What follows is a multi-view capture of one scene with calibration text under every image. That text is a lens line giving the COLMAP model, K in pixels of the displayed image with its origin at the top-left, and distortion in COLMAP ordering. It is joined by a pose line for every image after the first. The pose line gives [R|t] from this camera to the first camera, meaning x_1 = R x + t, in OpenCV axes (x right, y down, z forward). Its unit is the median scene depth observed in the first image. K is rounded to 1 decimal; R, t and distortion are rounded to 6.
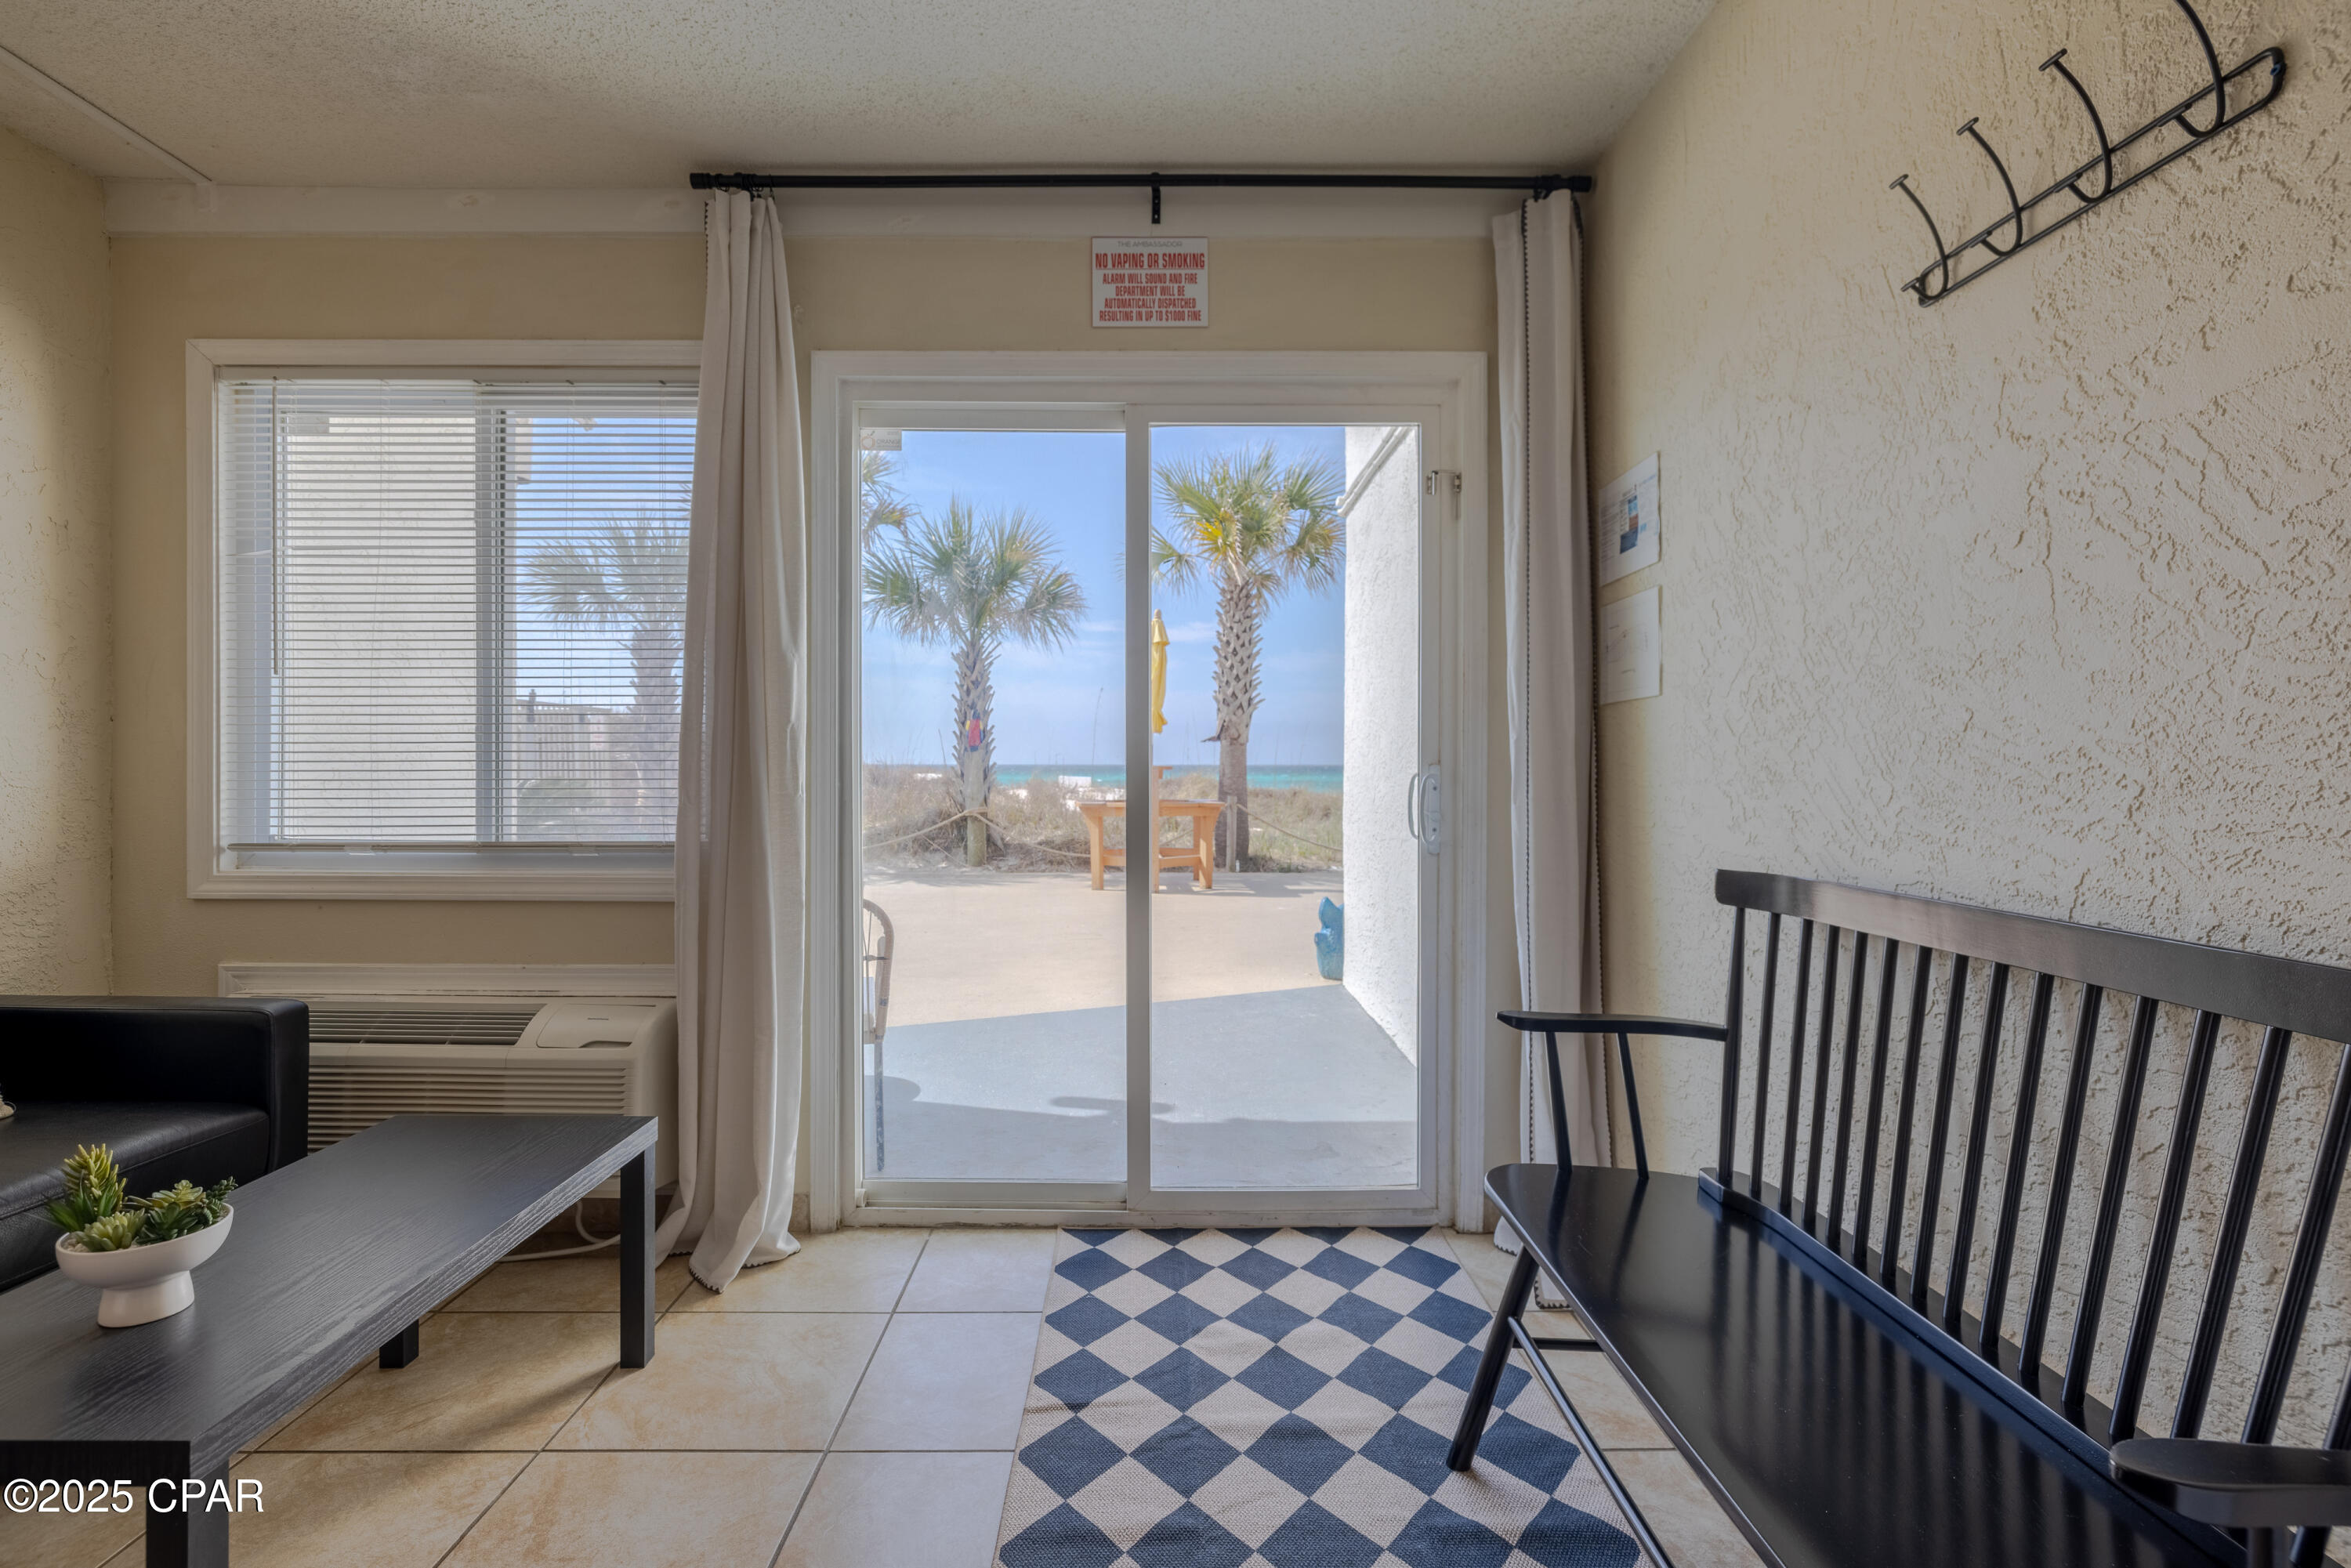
lens RADIAL K [[1091.2, 0, 1179.8], [0, 1091.2, 772.8], [0, 0, 1]] dist [-0.014407, 0.002355]
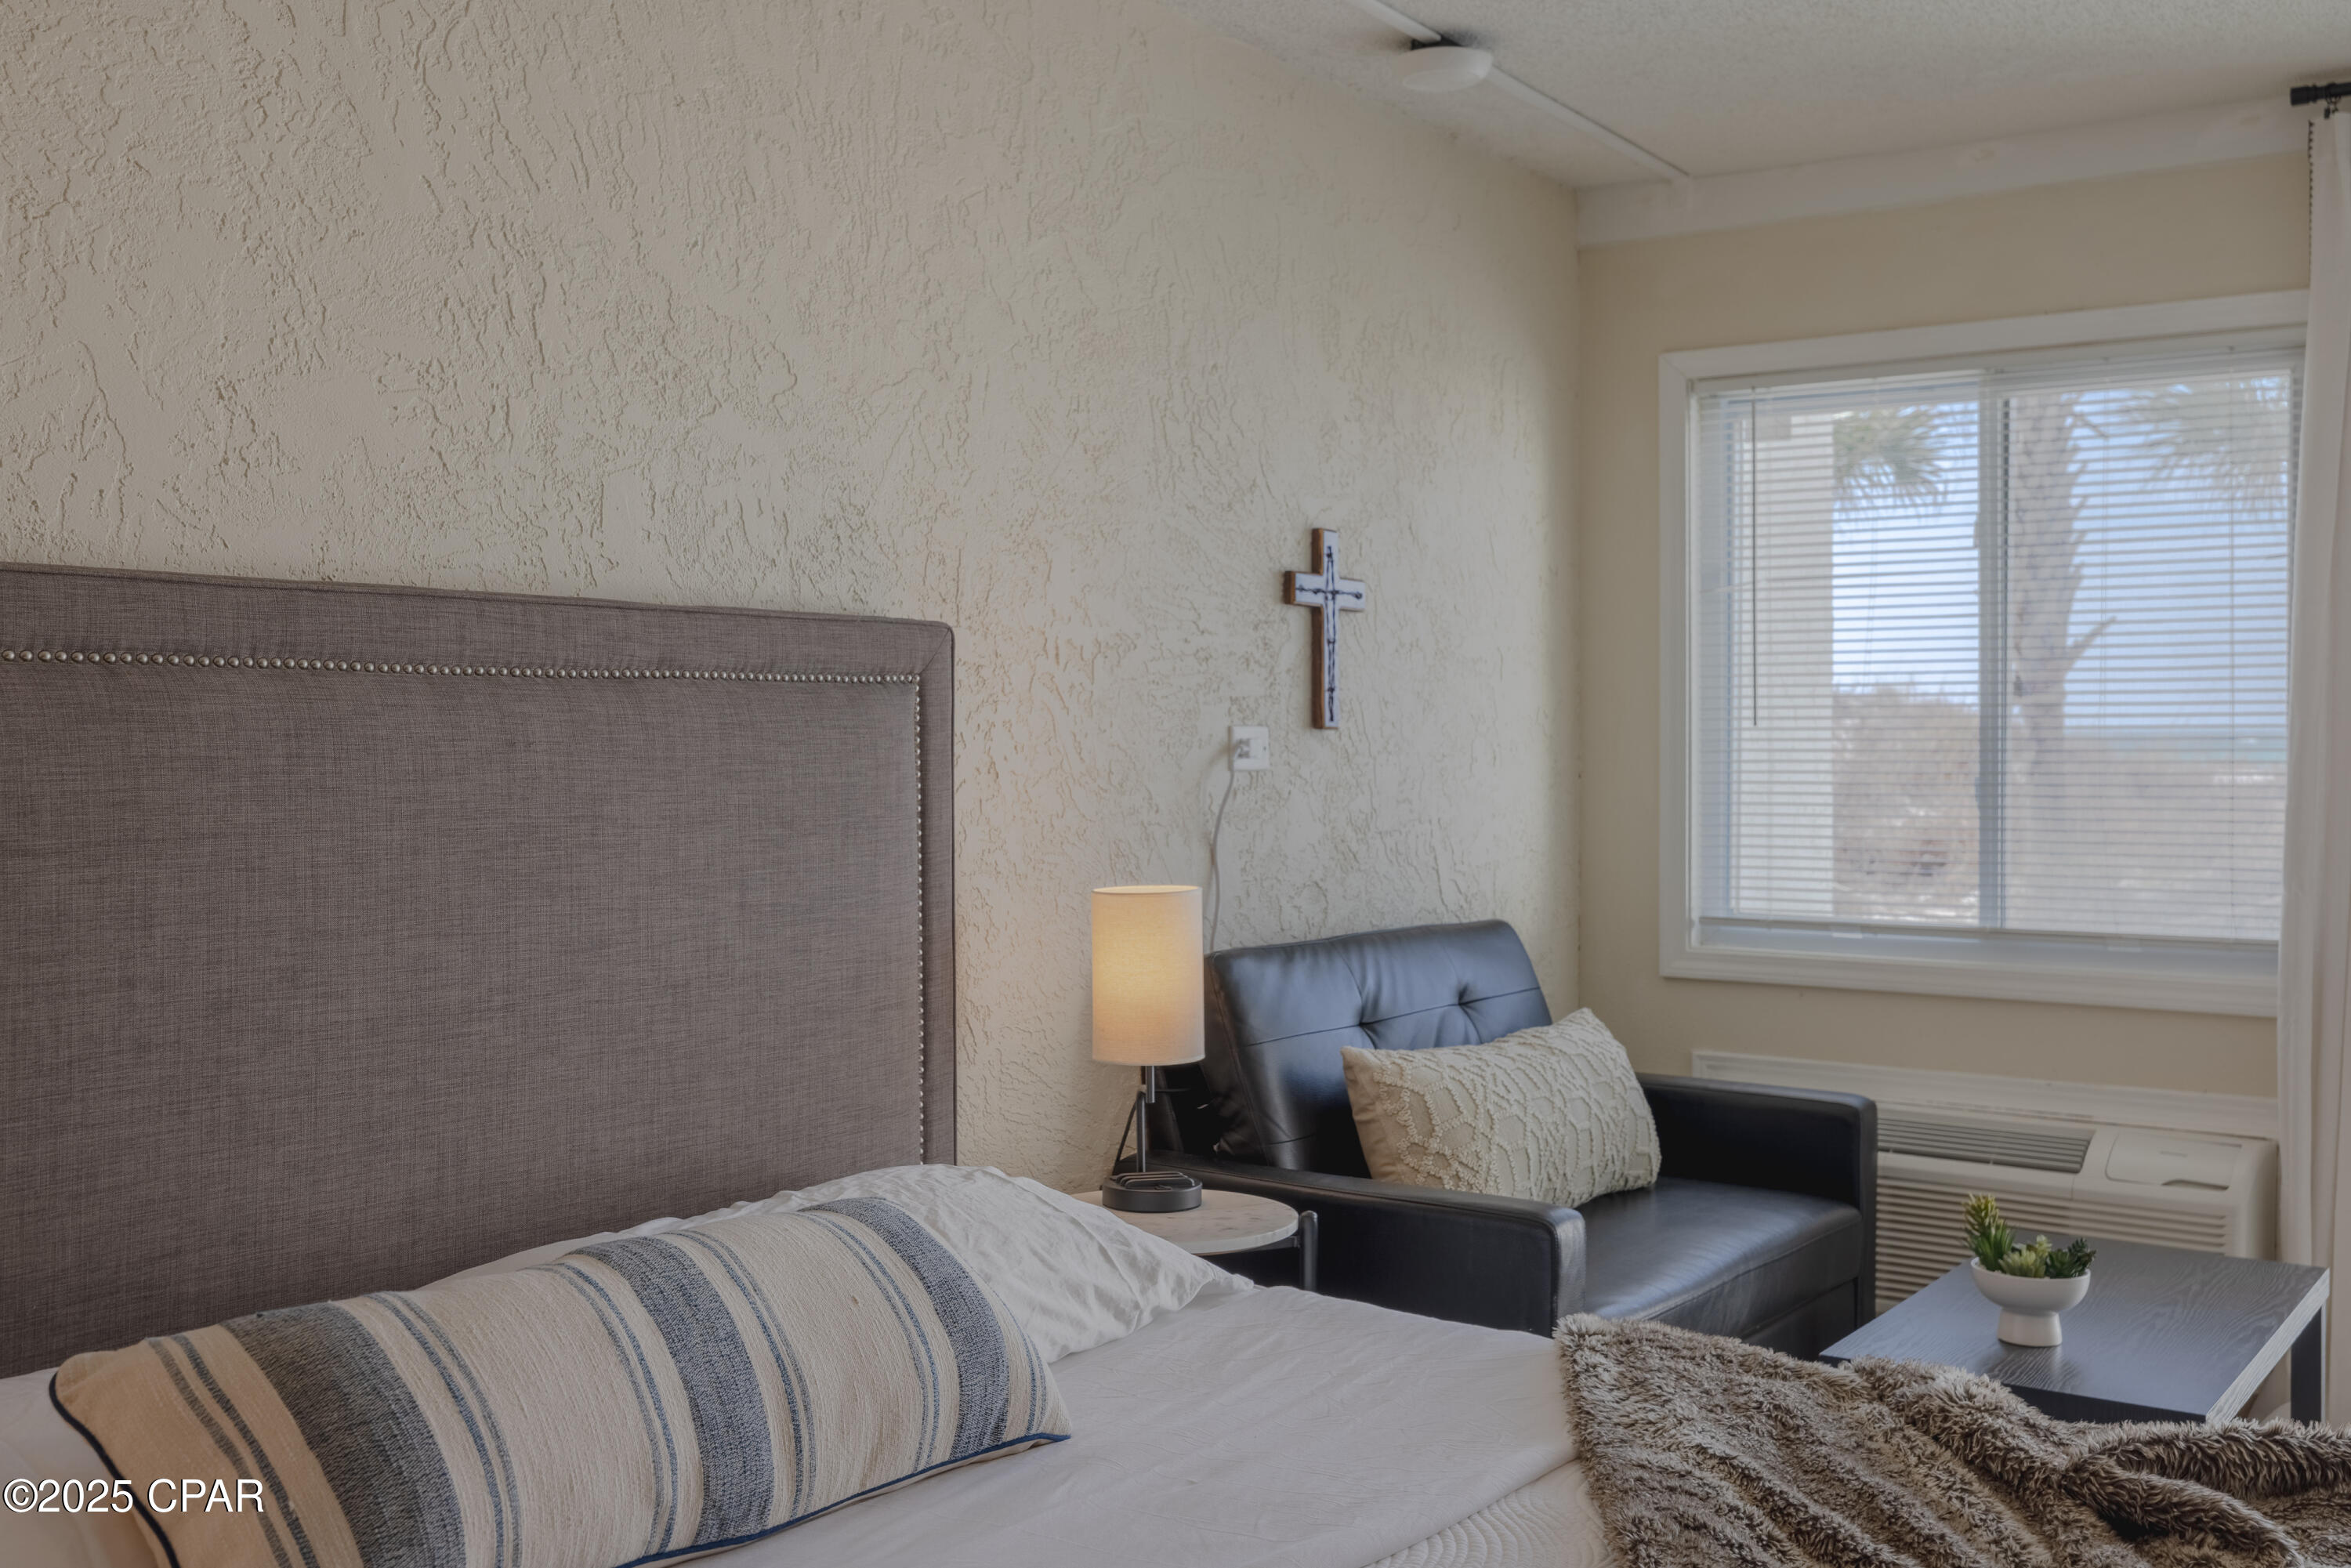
lens RADIAL K [[2311.8, 0, 1180.1], [0, 2311.8, 747.9], [0, 0, 1]] dist [0.005876, 0.000000]
pose [[0.810578, -0.000007, -0.585631, -0.114295], [-0.000232, 1.000000, -0.000333, -0.072653], [0.585631, 0.000406, 0.810577, -0.796157]]
